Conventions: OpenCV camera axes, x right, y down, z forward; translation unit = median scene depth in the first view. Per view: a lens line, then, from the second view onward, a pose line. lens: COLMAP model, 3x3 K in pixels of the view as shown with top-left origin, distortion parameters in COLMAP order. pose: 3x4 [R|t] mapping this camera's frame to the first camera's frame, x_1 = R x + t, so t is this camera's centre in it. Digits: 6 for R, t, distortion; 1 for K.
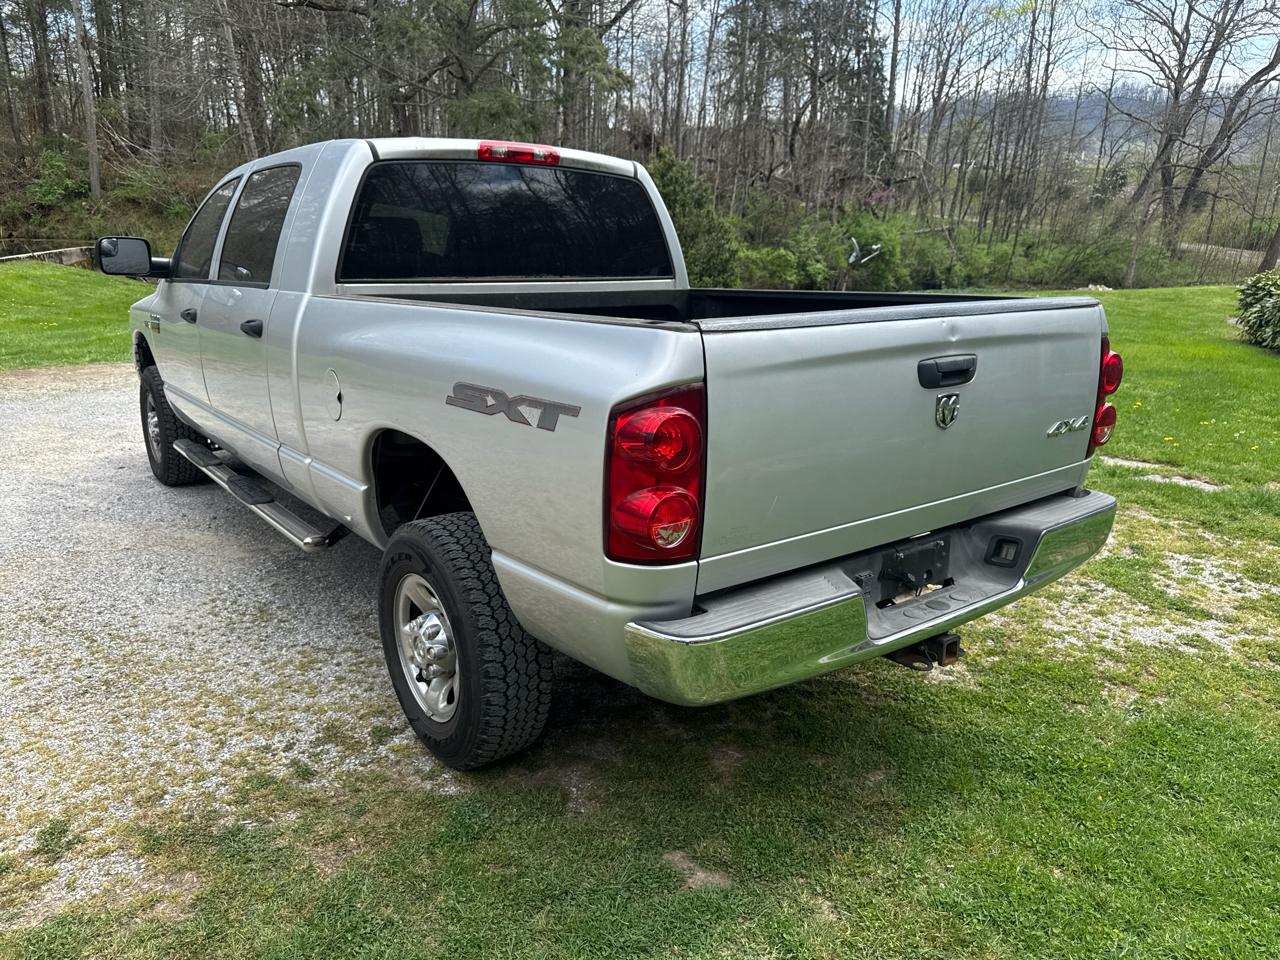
lens RADIAL K [[883.7, 0, 634.6], [0, 883.7, 510.7], [0, 0, 1]] dist [0.036113, -0.030755]
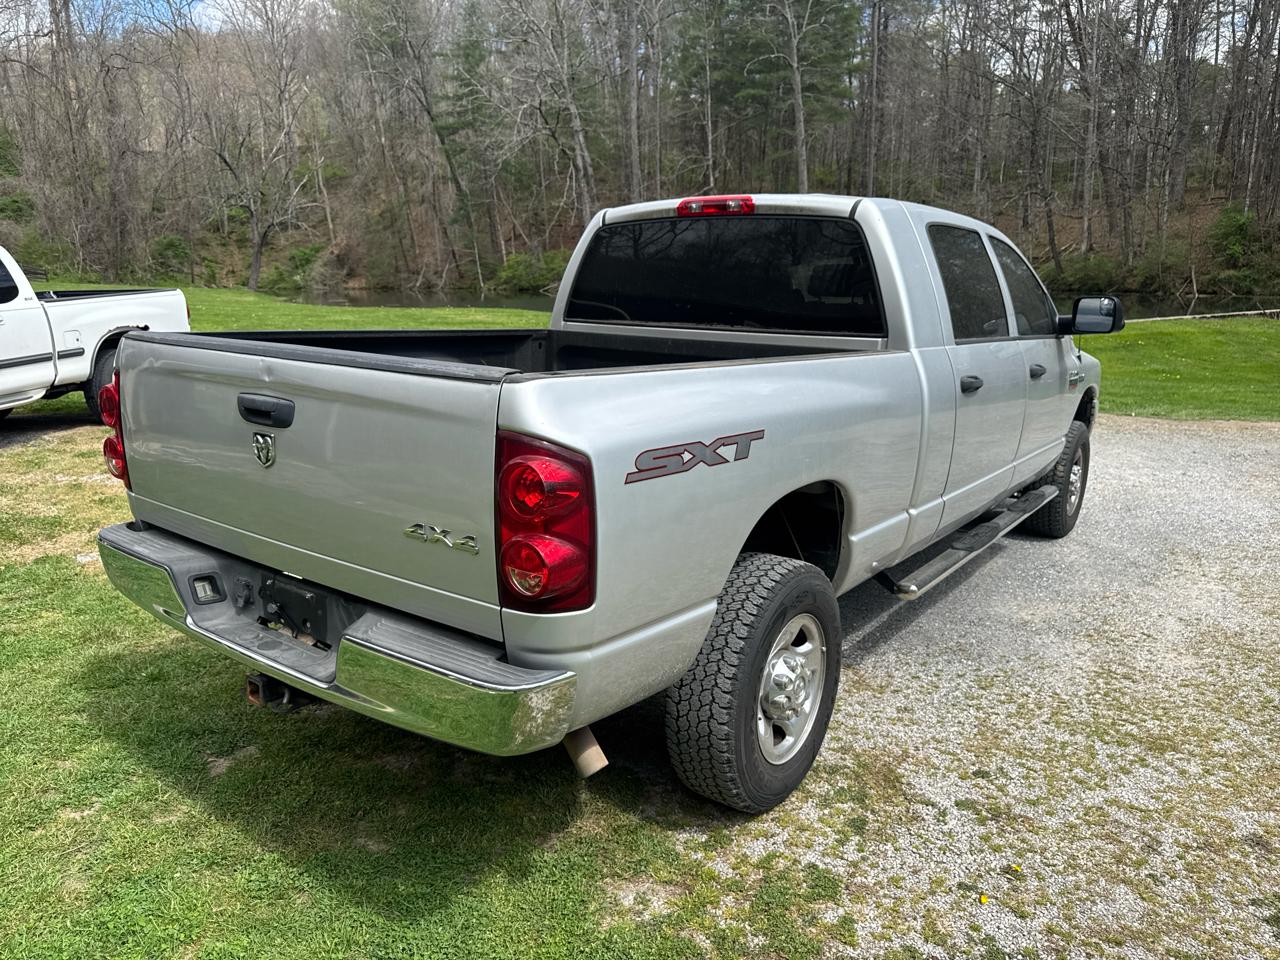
lens RADIAL K [[883.7, 0, 634.6], [0, 883.7, 510.7], [0, 0, 1]] dist [0.036113, -0.030755]
pose [[0.291153, 0.236623, -0.926952, 0.903586], [-0.291014, 0.944918, 0.149802, -0.204082], [0.911340, 0.226141, 0.343977, 0.667172]]
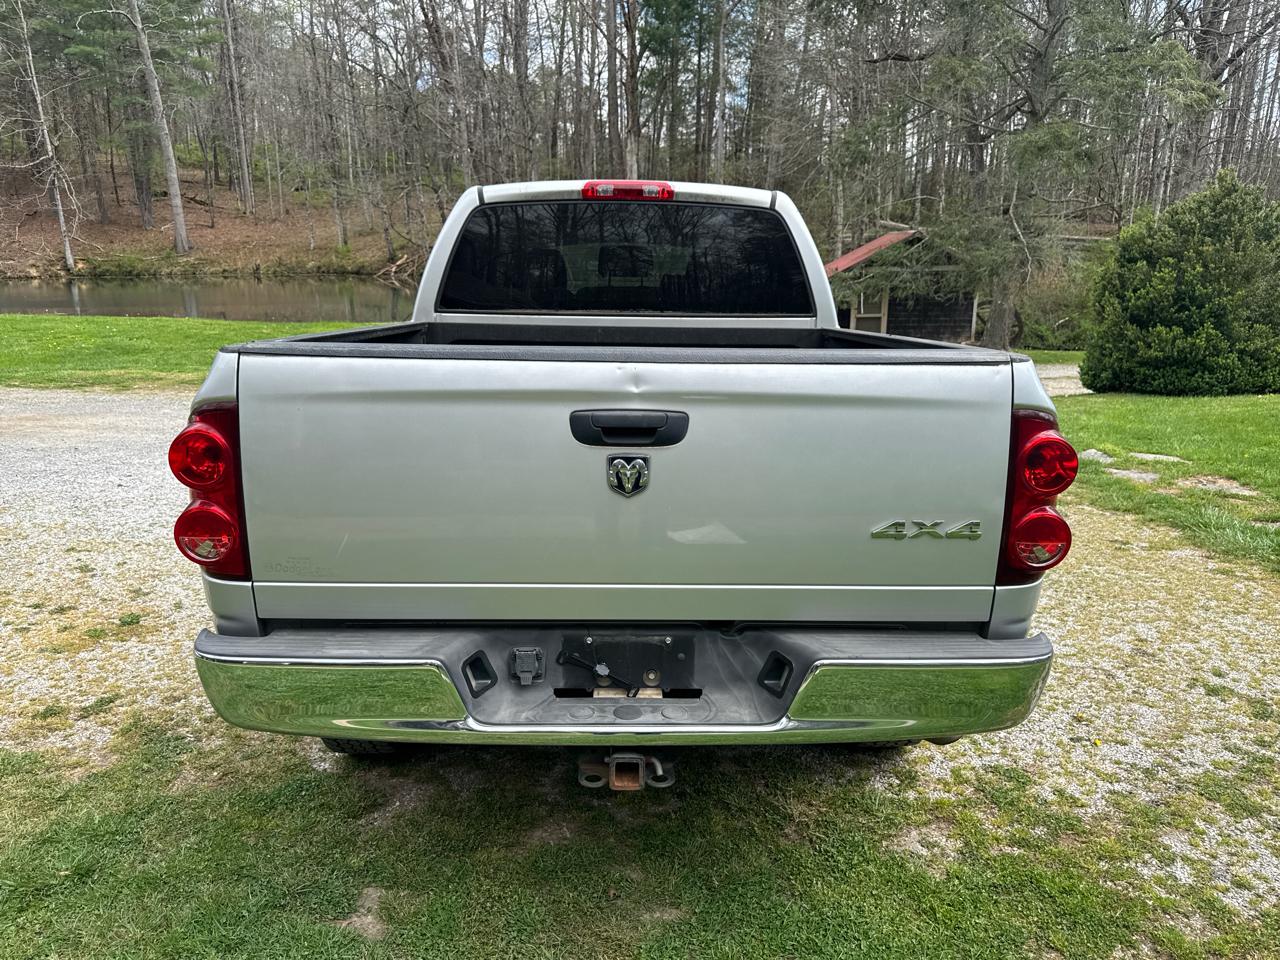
lens RADIAL K [[883.7, 0, 634.6], [0, 883.7, 510.7], [0, 0, 1]] dist [0.036113, -0.030755]
pose [[0.810345, 0.148750, -0.566758, 0.521278], [-0.173780, 0.984734, 0.009982, -0.056896], [0.559590, 0.090402, 0.823824, 0.212987]]
